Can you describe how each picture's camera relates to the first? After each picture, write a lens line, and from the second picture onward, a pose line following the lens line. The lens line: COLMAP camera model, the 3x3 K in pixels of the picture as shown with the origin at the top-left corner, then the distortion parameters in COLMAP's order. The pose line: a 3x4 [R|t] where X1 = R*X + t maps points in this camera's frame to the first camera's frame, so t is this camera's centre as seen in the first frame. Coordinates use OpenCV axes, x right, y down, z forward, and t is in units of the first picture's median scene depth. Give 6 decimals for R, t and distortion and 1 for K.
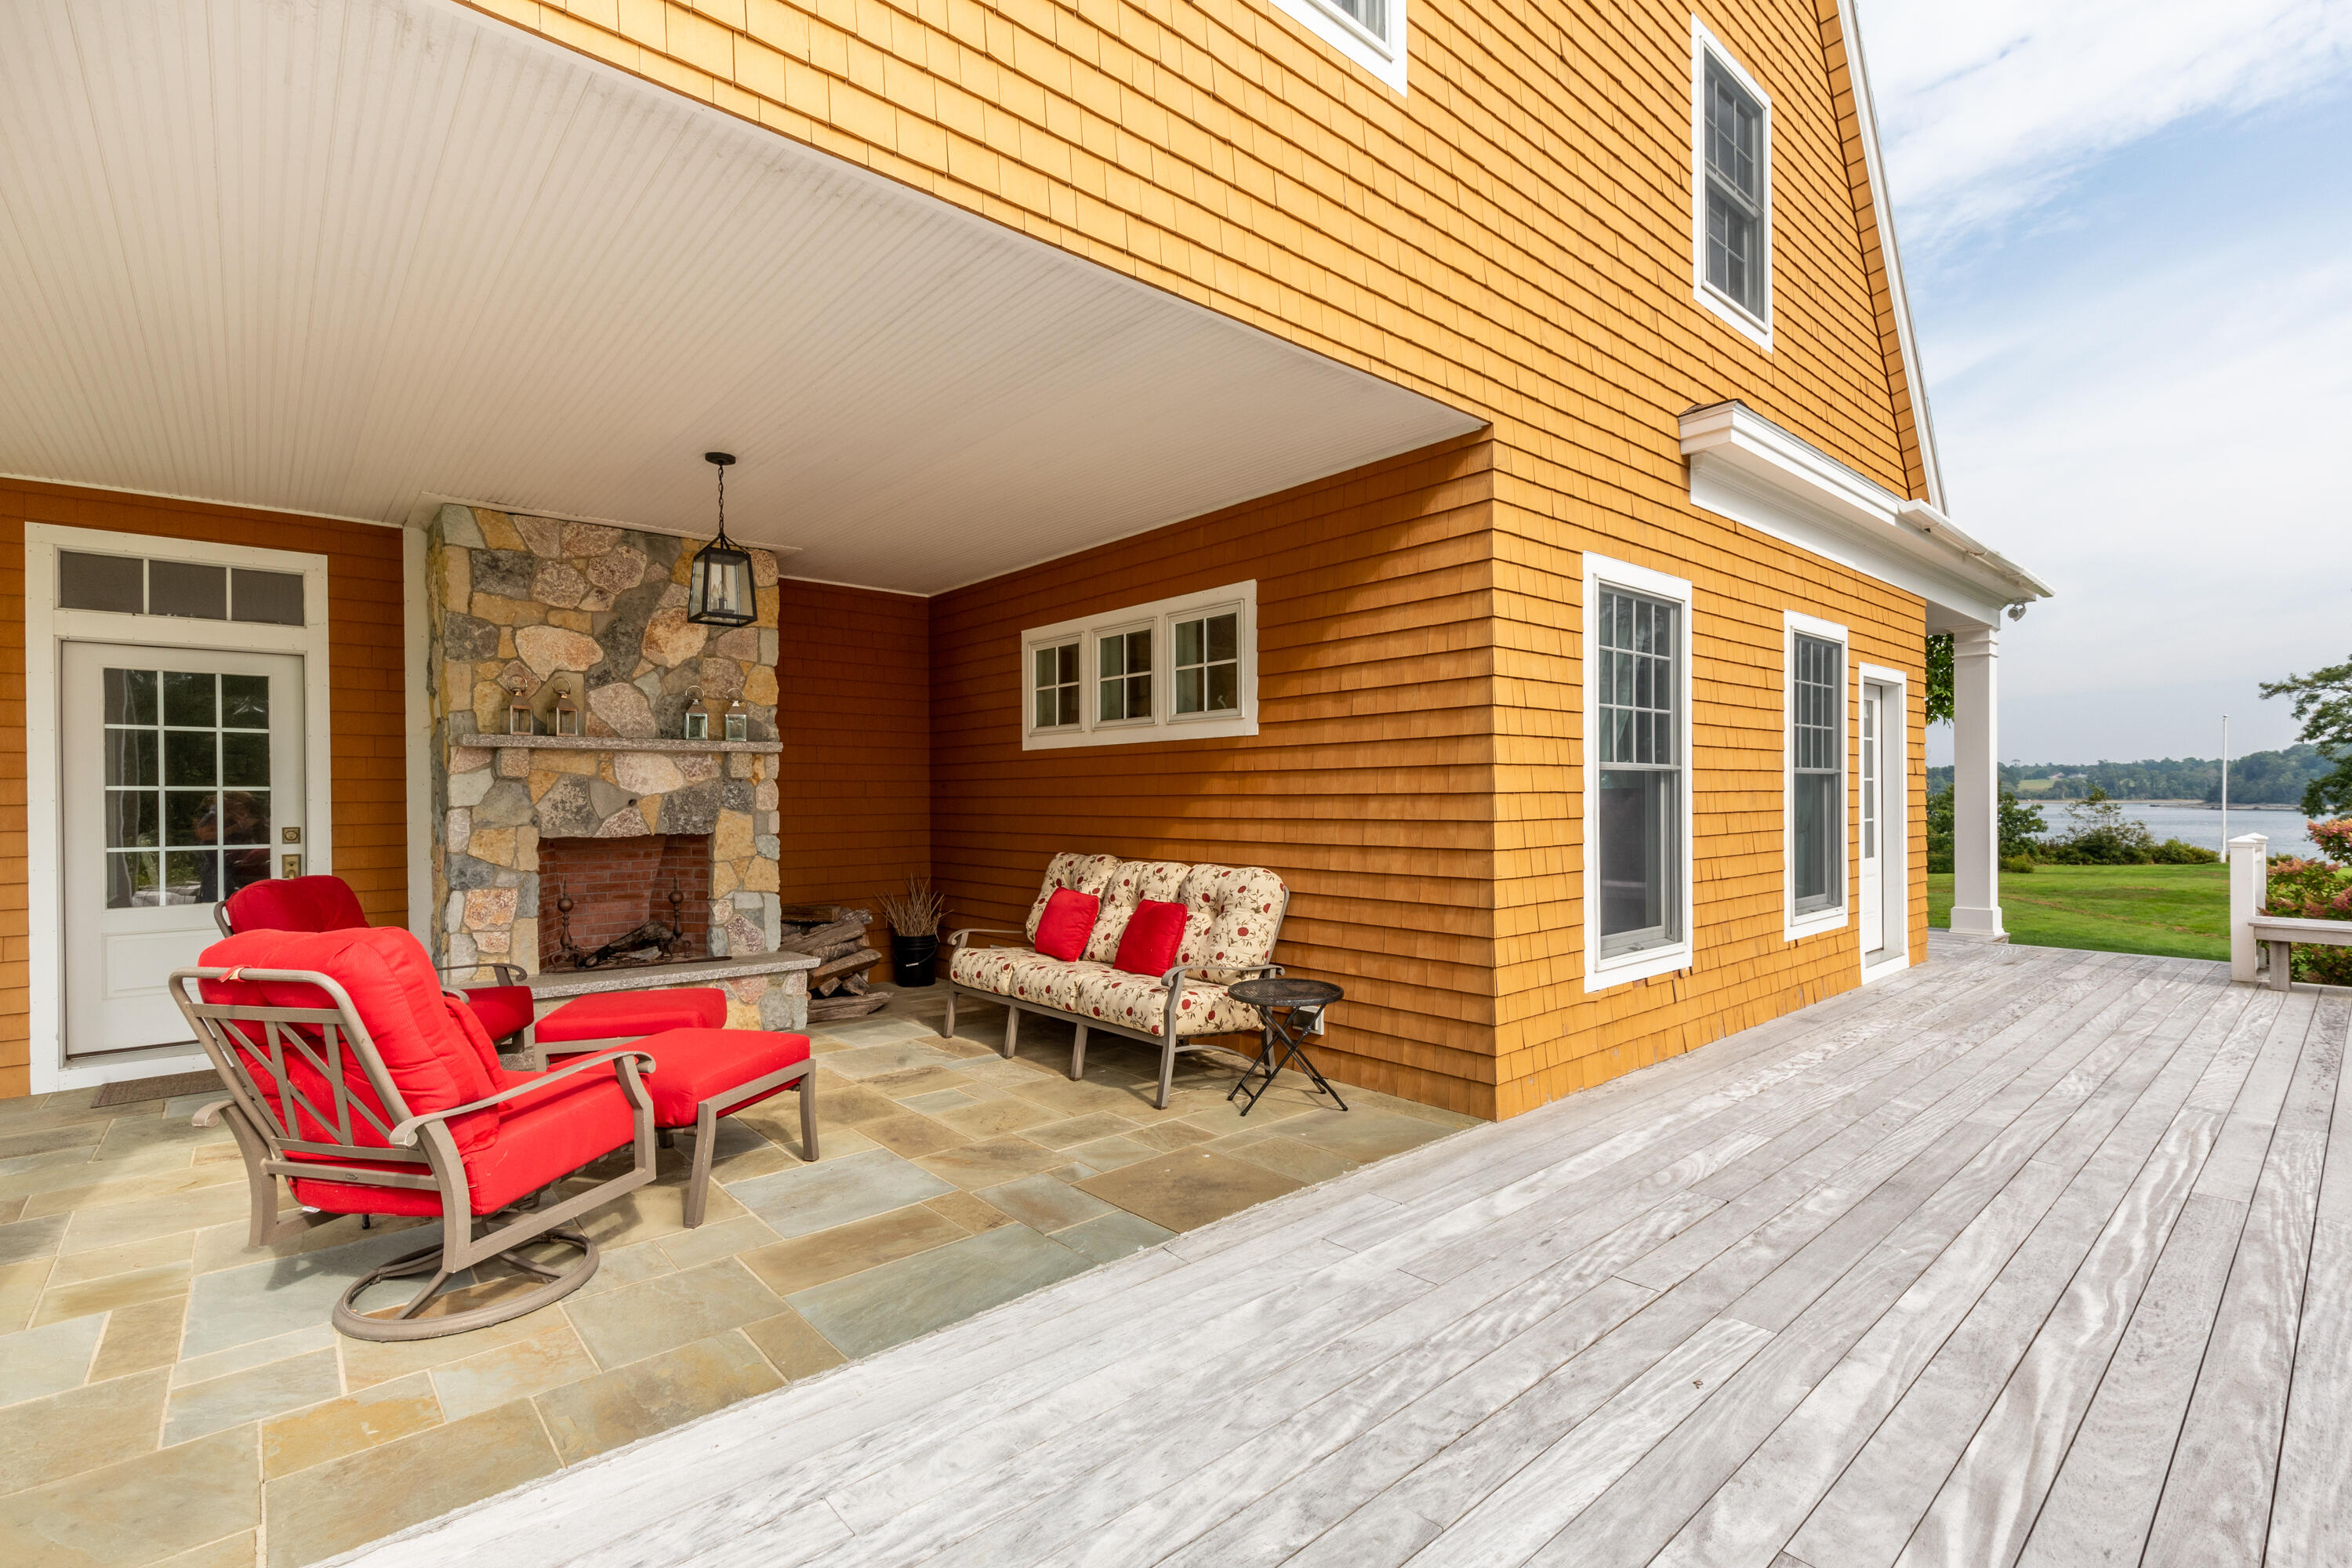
lens RADIAL K [[1068.5, 0, 1177.1], [0, 1068.5, 799.4], [0, 0, 1]] dist [0.002029, 0.000411]
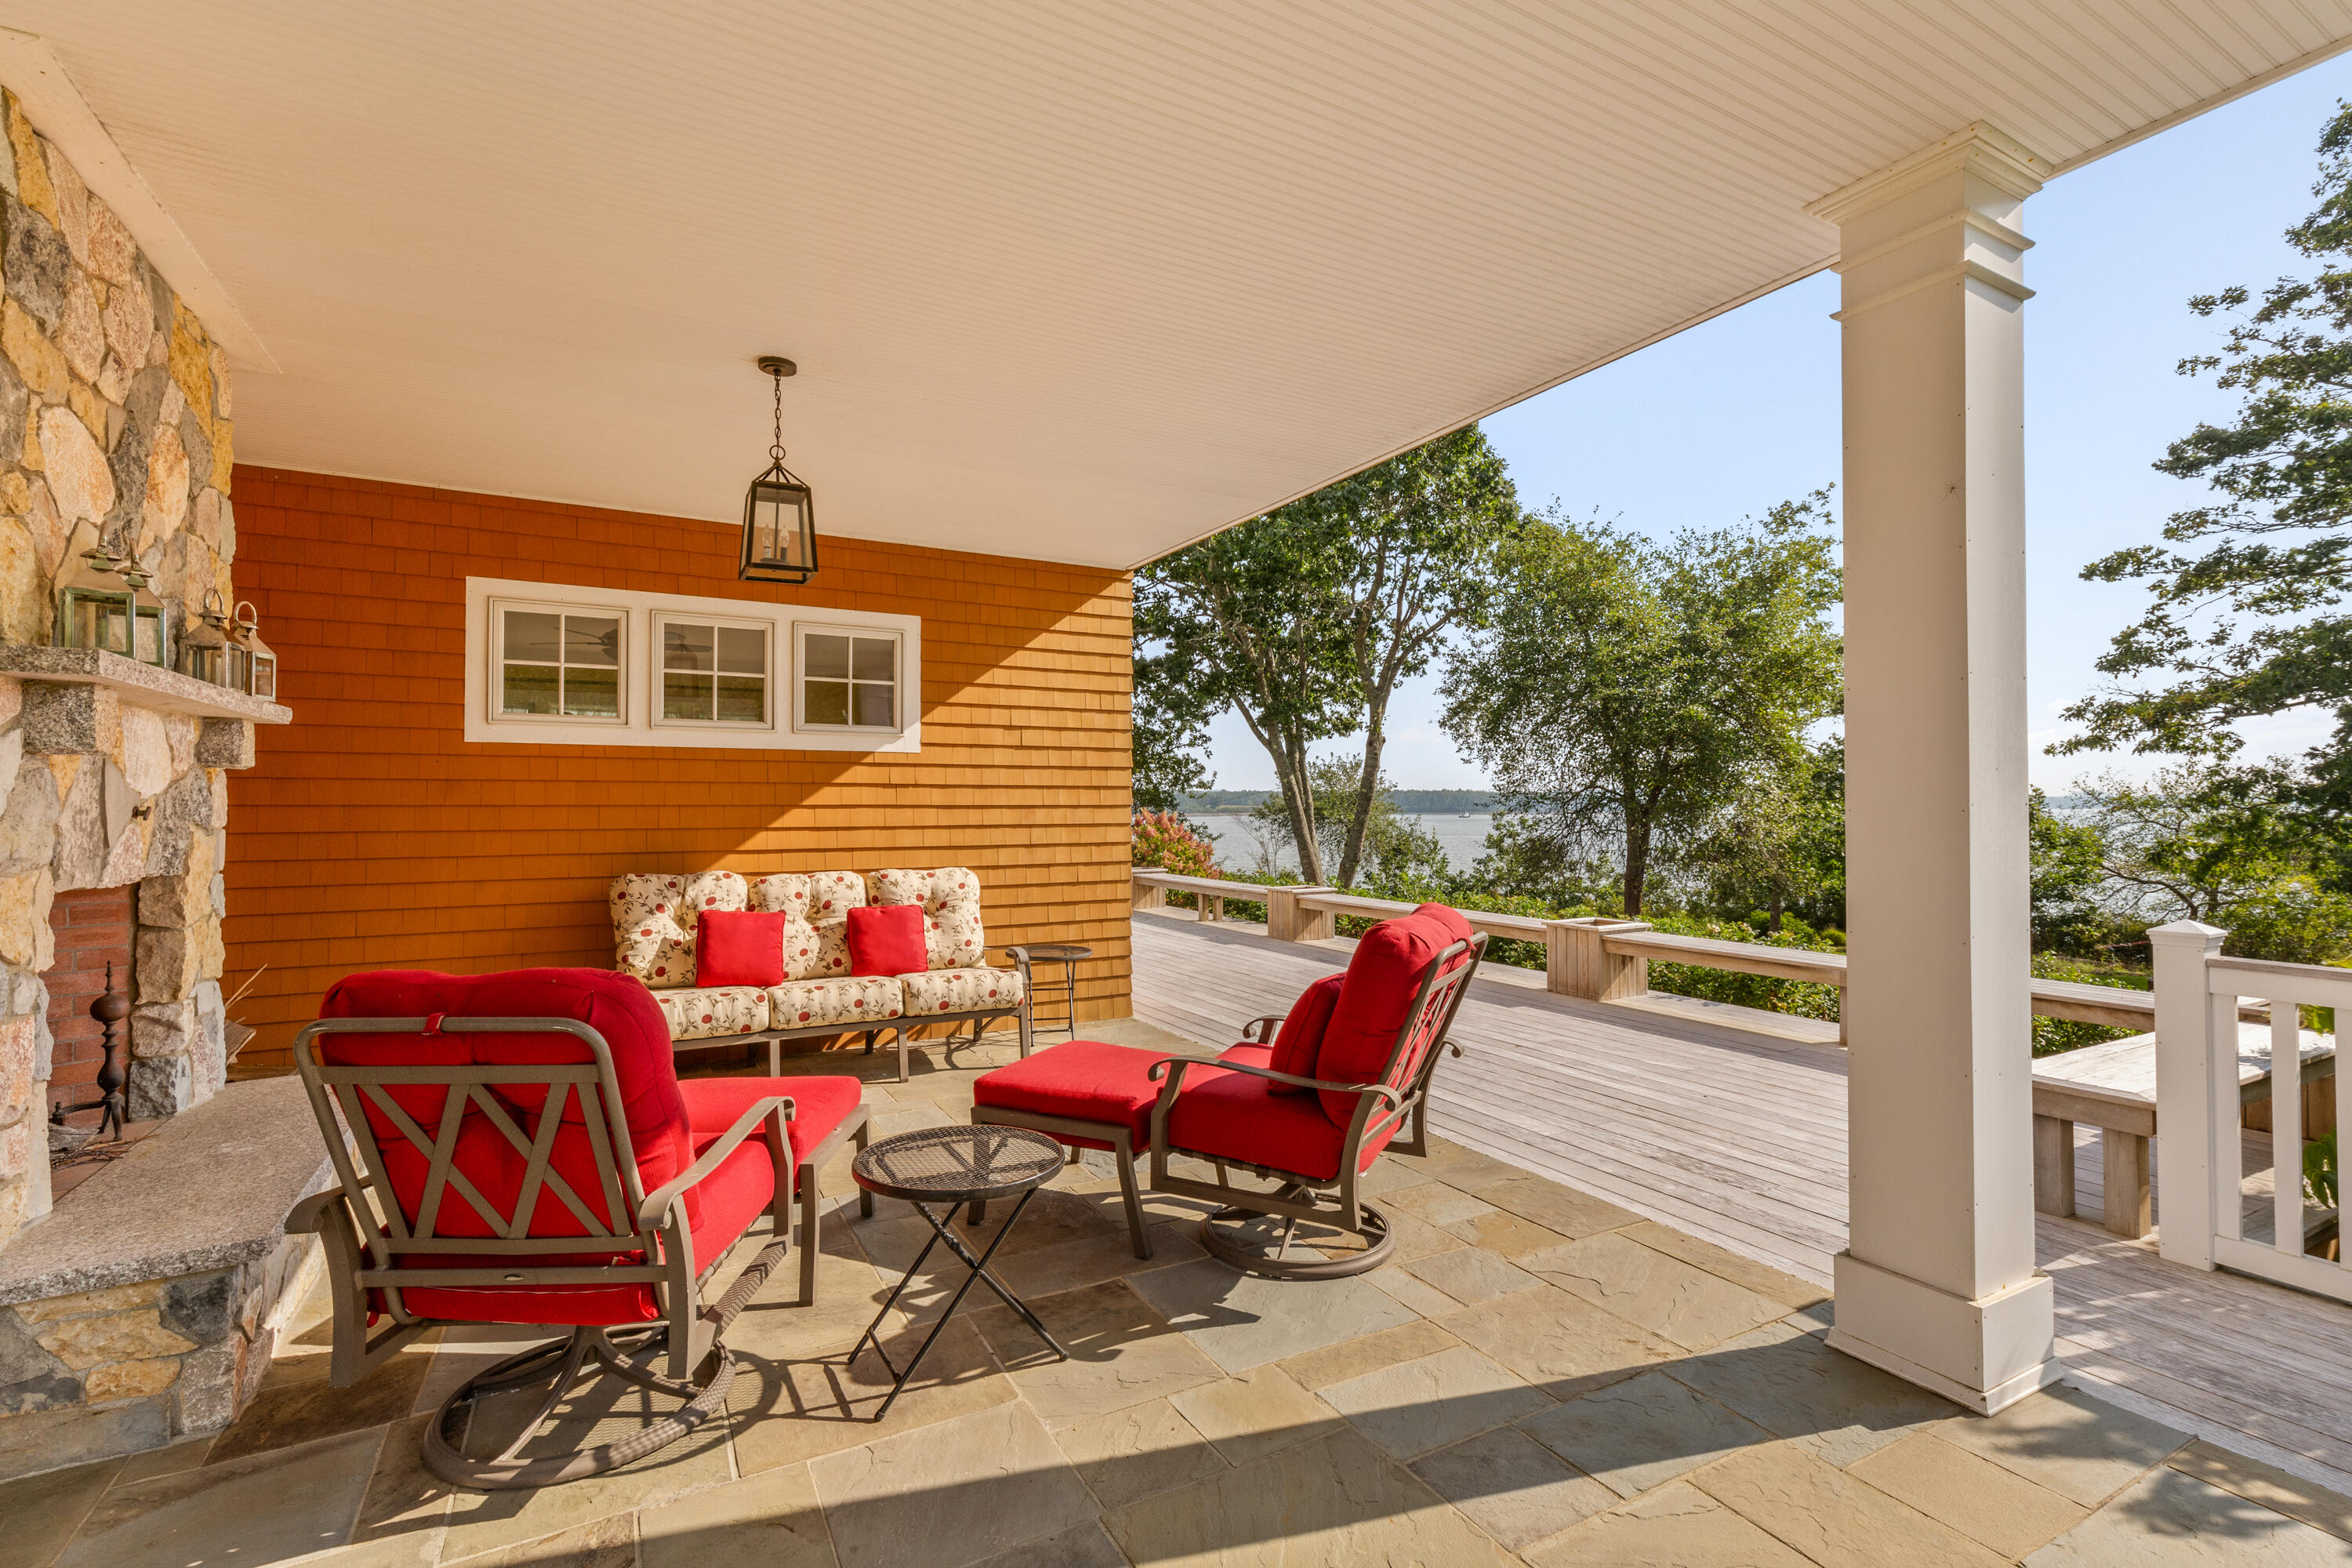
lens RADIAL K [[1068.5, 0, 1177.1], [0, 1068.5, 799.4], [0, 0, 1]] dist [0.002029, 0.000411]
pose [[0.213532, 0.010548, 0.976879, -0.969966], [0.003952, 0.999924, -0.011661, 0.003713], [-0.976928, 0.006350, 0.213474, 0.483012]]
